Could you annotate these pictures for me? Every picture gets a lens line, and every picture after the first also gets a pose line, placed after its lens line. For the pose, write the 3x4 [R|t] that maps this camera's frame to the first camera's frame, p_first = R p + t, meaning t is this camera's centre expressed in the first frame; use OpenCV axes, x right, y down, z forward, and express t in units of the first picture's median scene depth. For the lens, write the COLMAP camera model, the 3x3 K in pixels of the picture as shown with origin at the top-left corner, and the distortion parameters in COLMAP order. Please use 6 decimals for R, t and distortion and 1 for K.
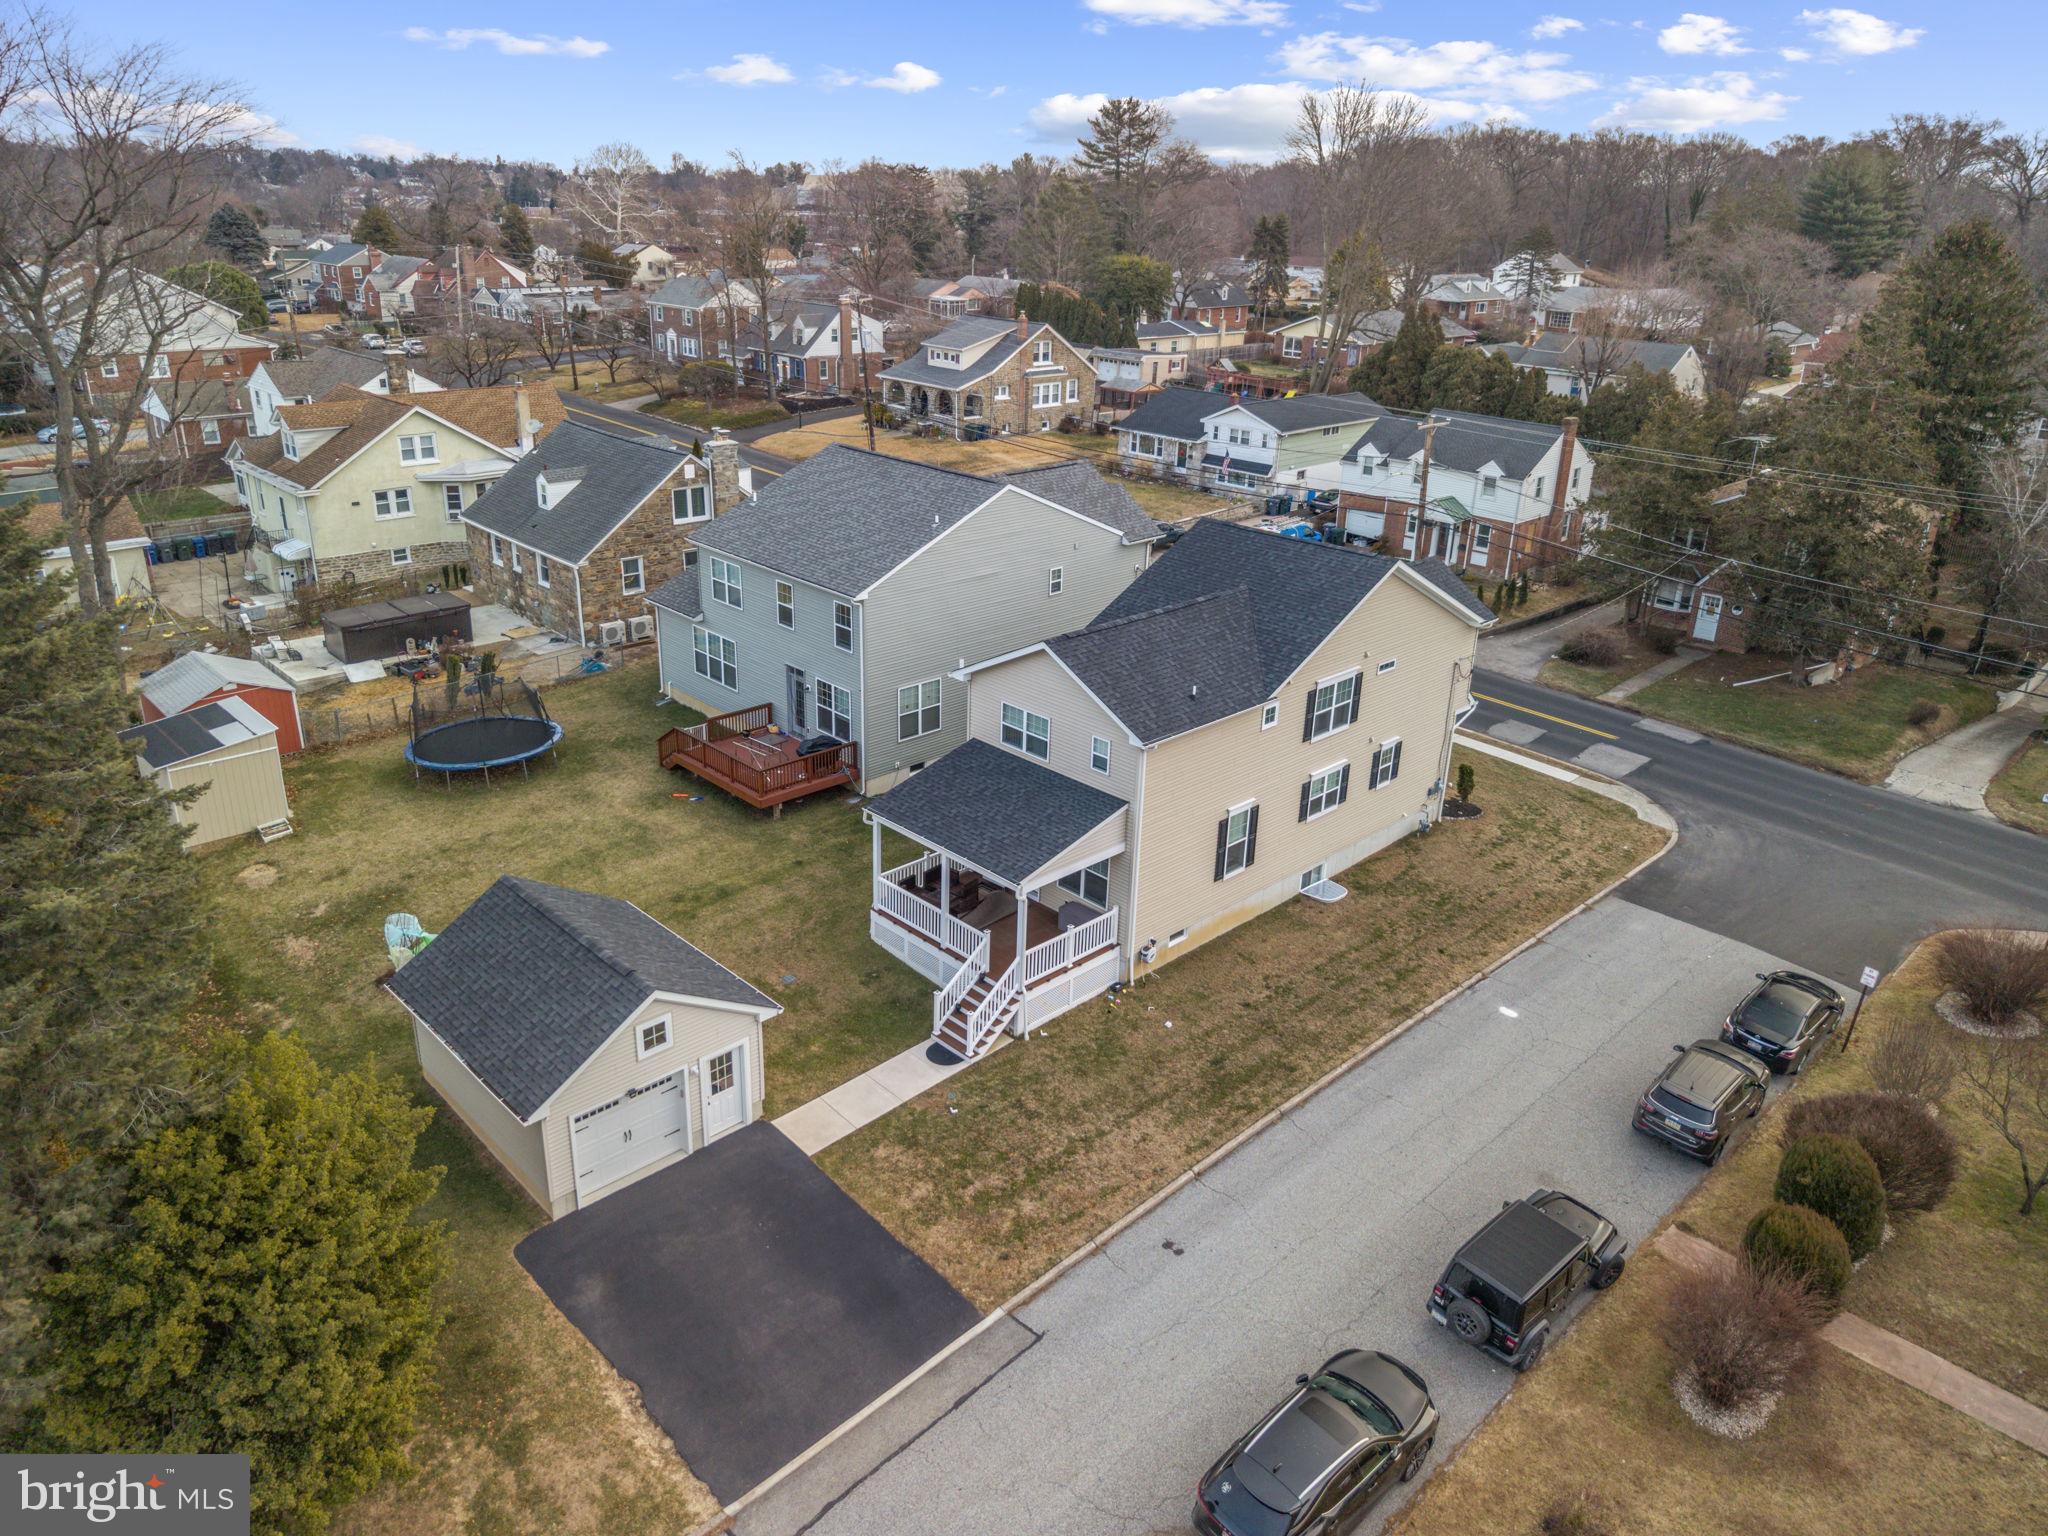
lens RADIAL K [[1390.5, 0, 1011.7], [0, 1390.5, 753.6], [0, 0, 1]] dist [0.006339, -0.006968]
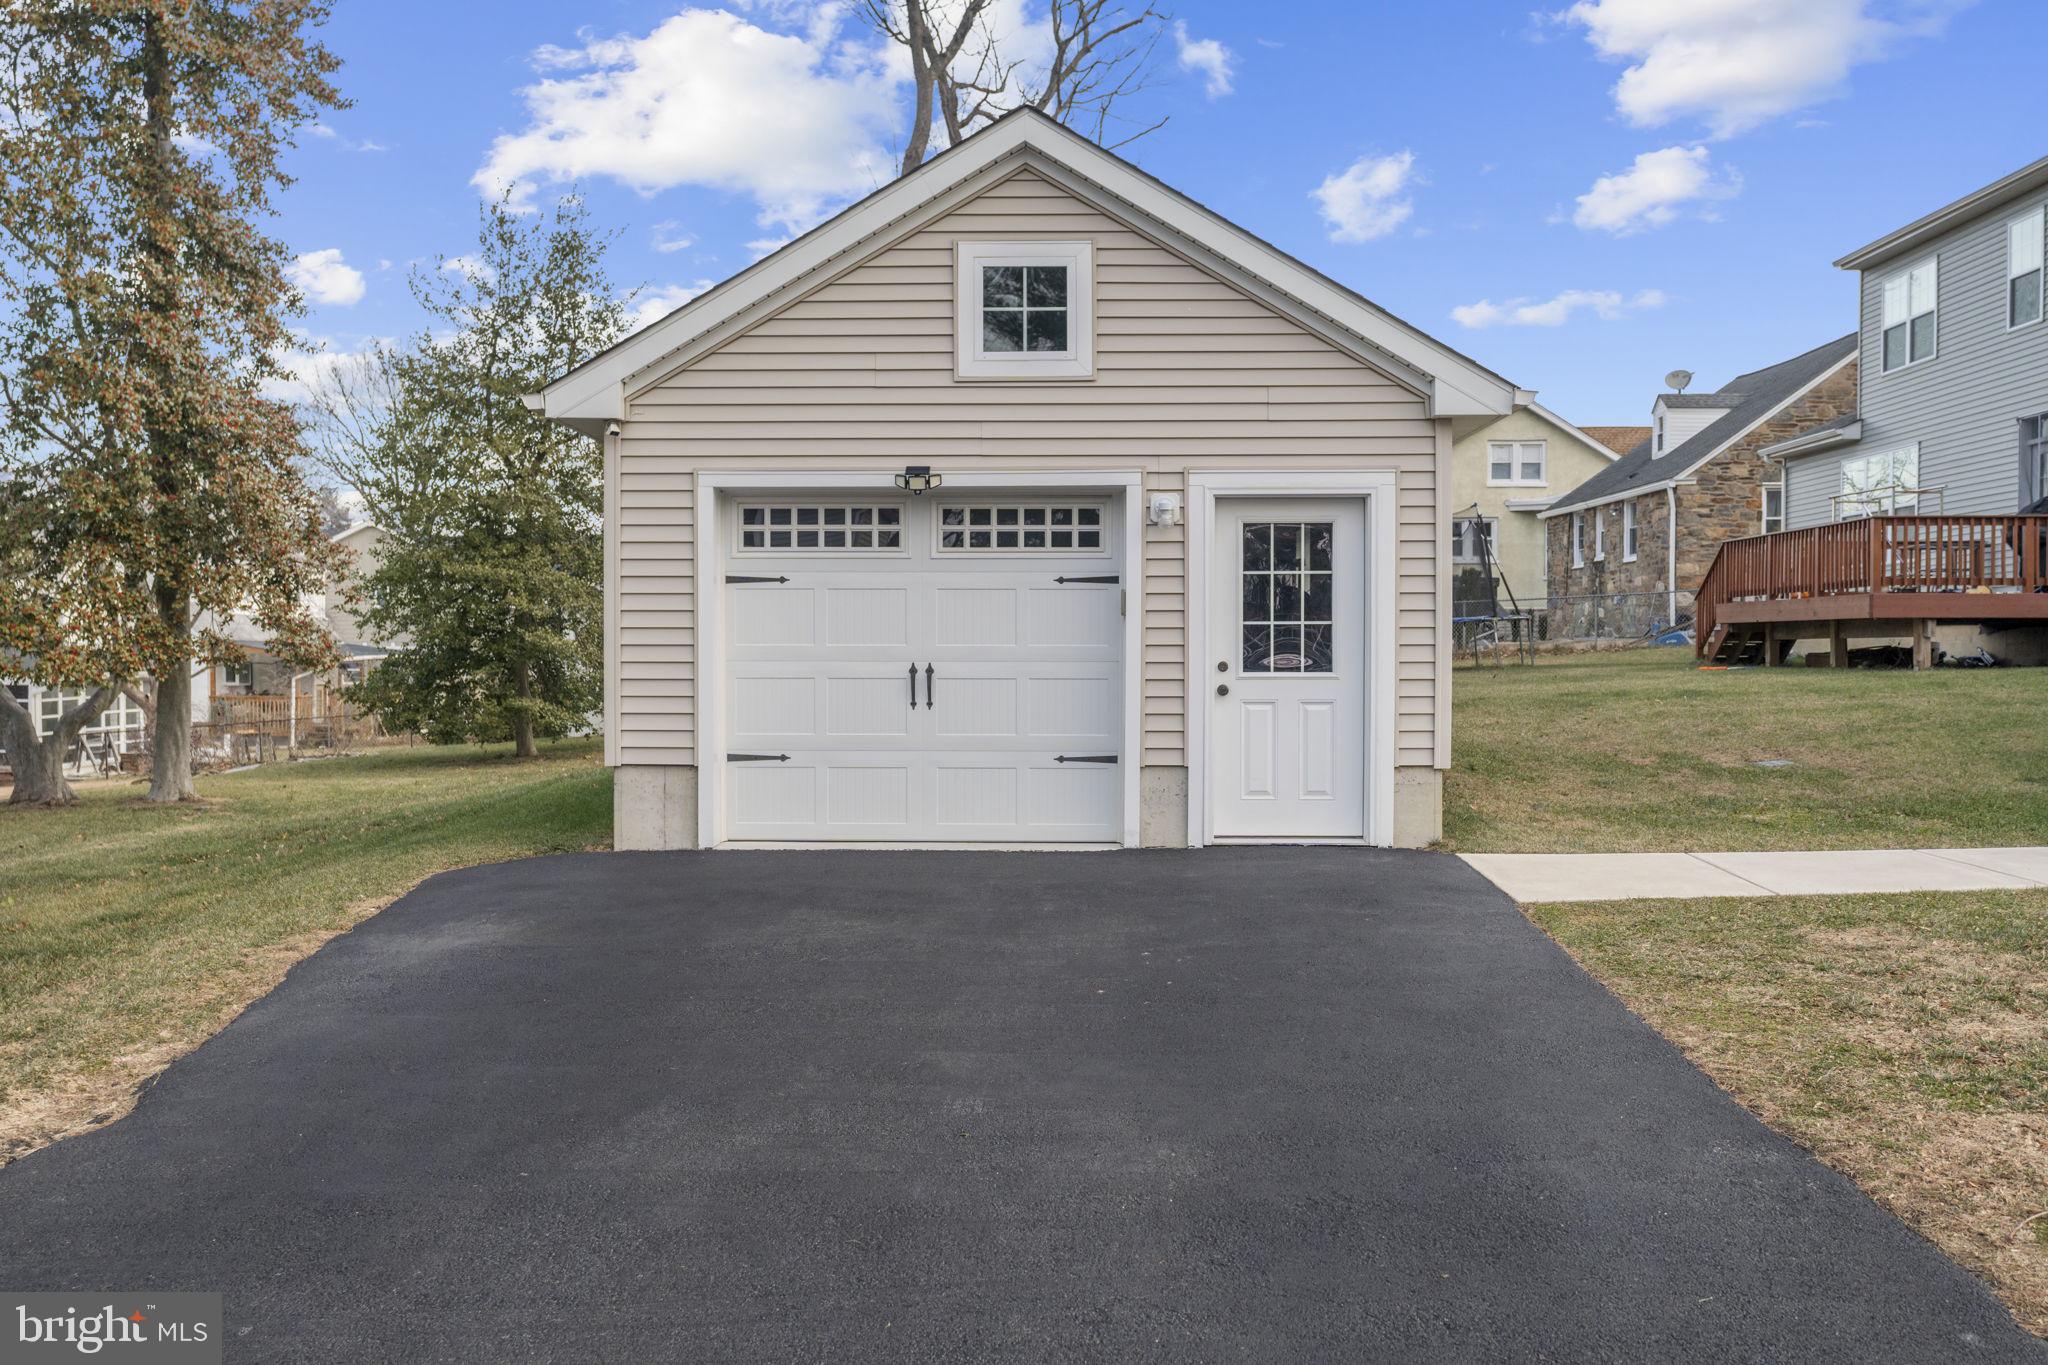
lens RADIAL K [[1788.7, 0, 1027.8], [0, 1788.7, 691.0], [0, 0, 1]] dist [0.015181, -0.000033]
pose [[0.710900, -0.005558, -0.703272, 0.007819], [-0.247867, 0.933826, -0.257935, 0.296069], [0.658167, 0.357684, 0.662479, 0.611678]]
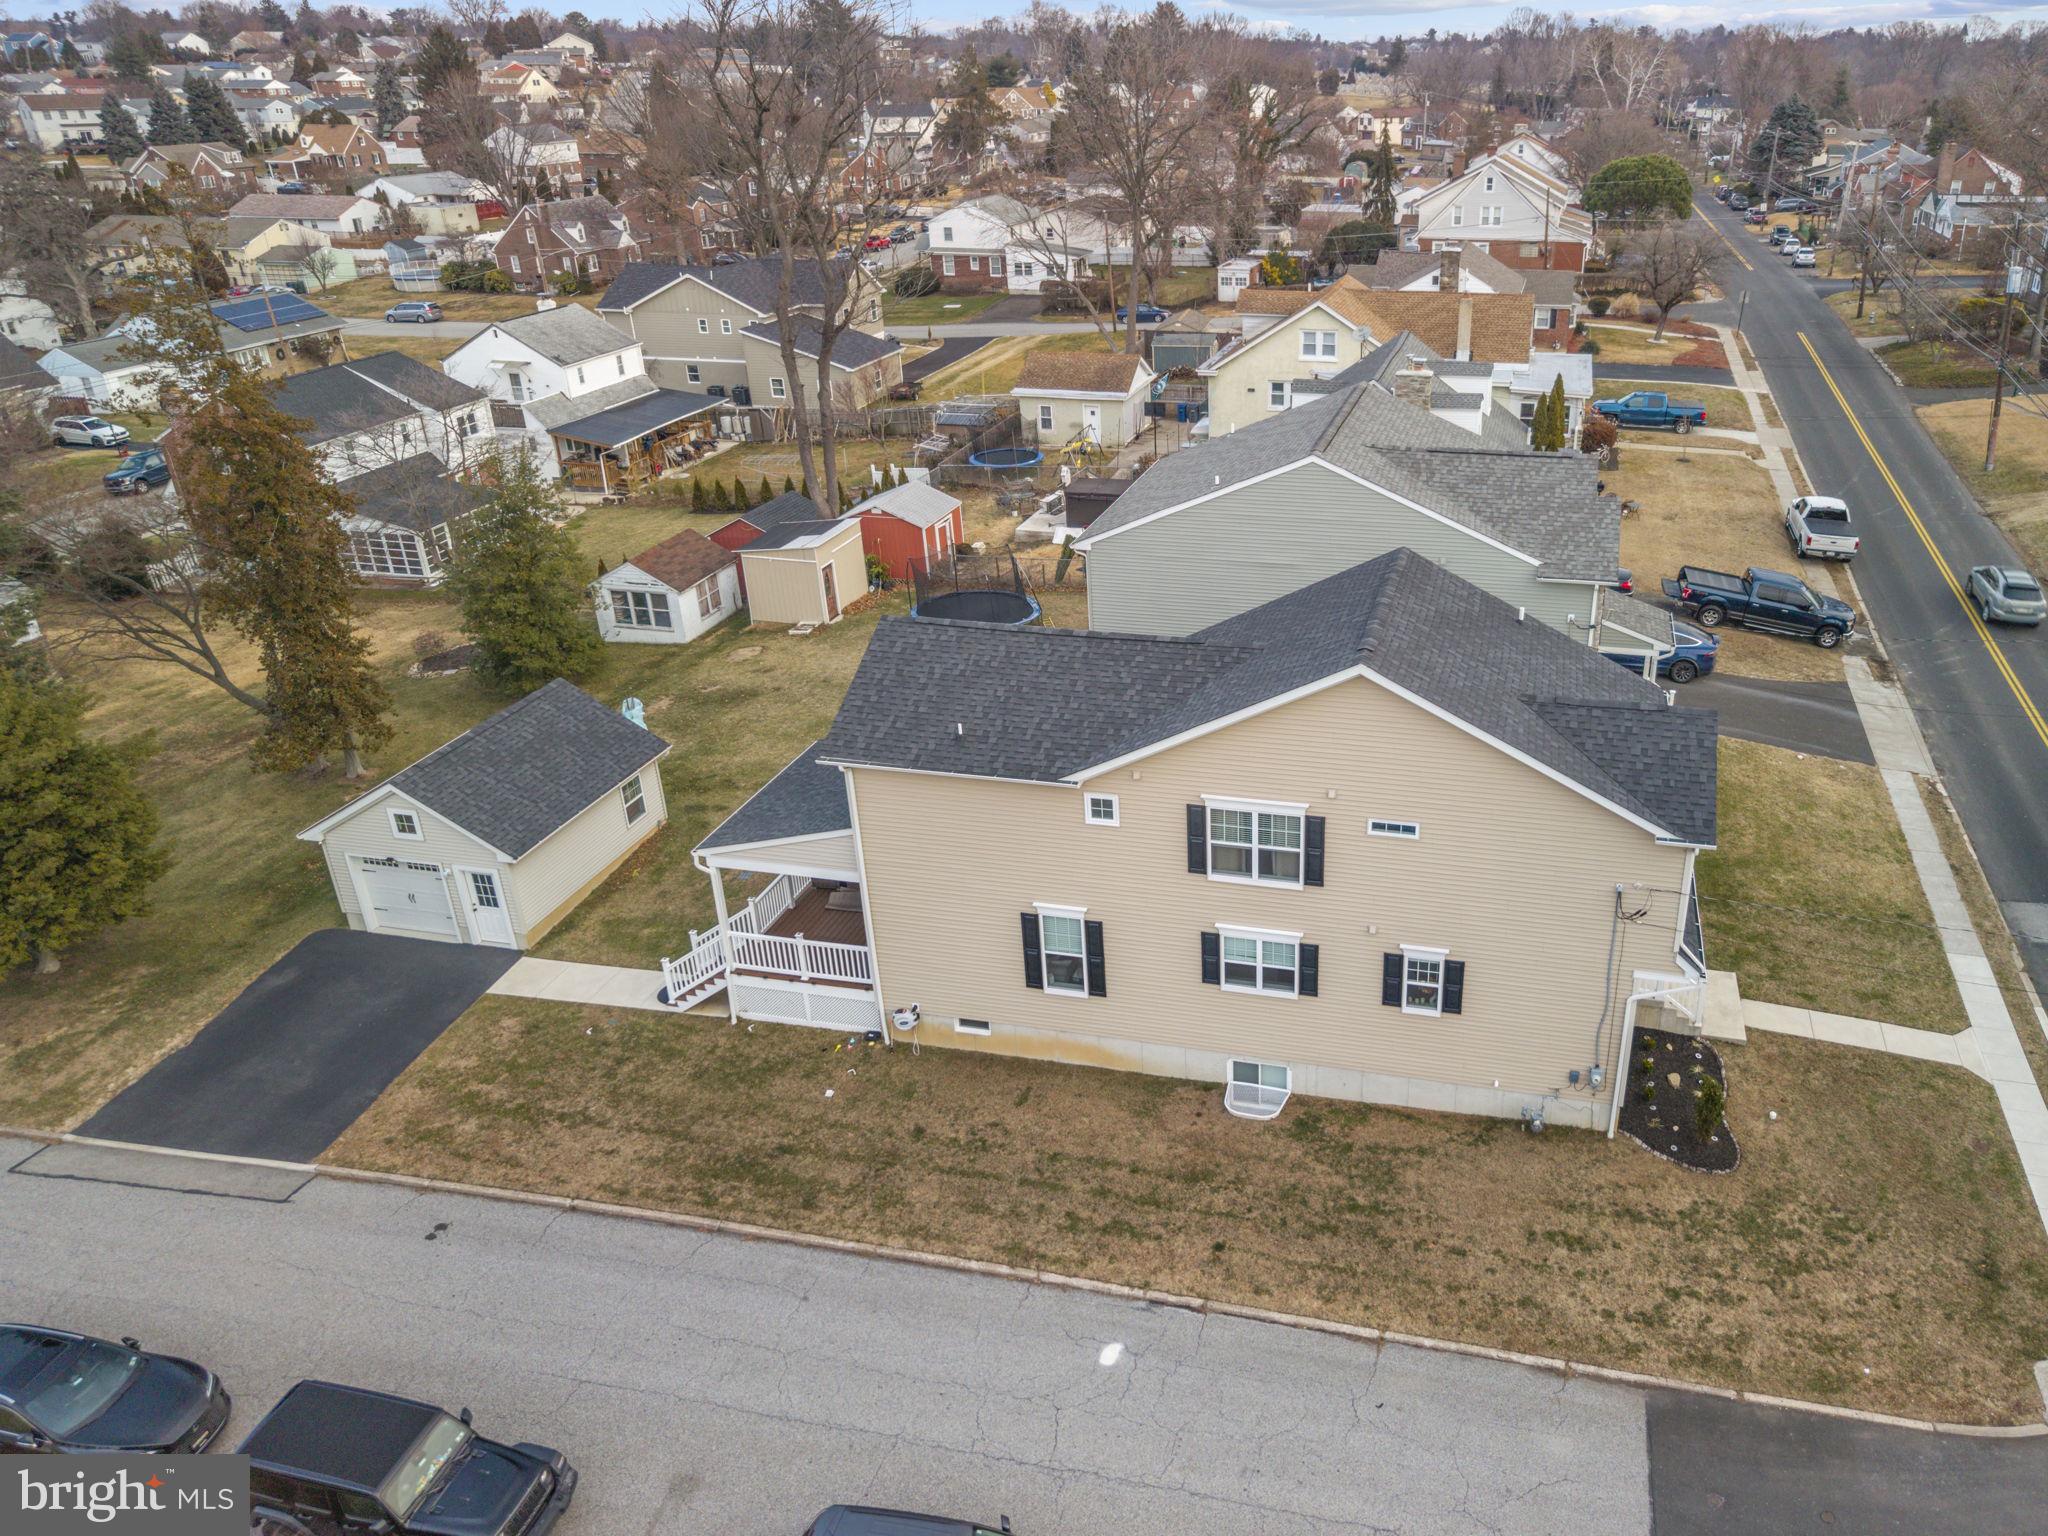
lens RADIAL K [[1504.6, 0, 1205.0], [0, 1504.6, 774.1], [0, 0, 1]] dist [0.010863, -0.012917]
pose [[0.560889, 0.335605, -0.756817, 0.833889], [-0.297611, 0.934777, 0.193955, -0.220356], [0.772548, 0.116450, 0.624187, 0.569373]]
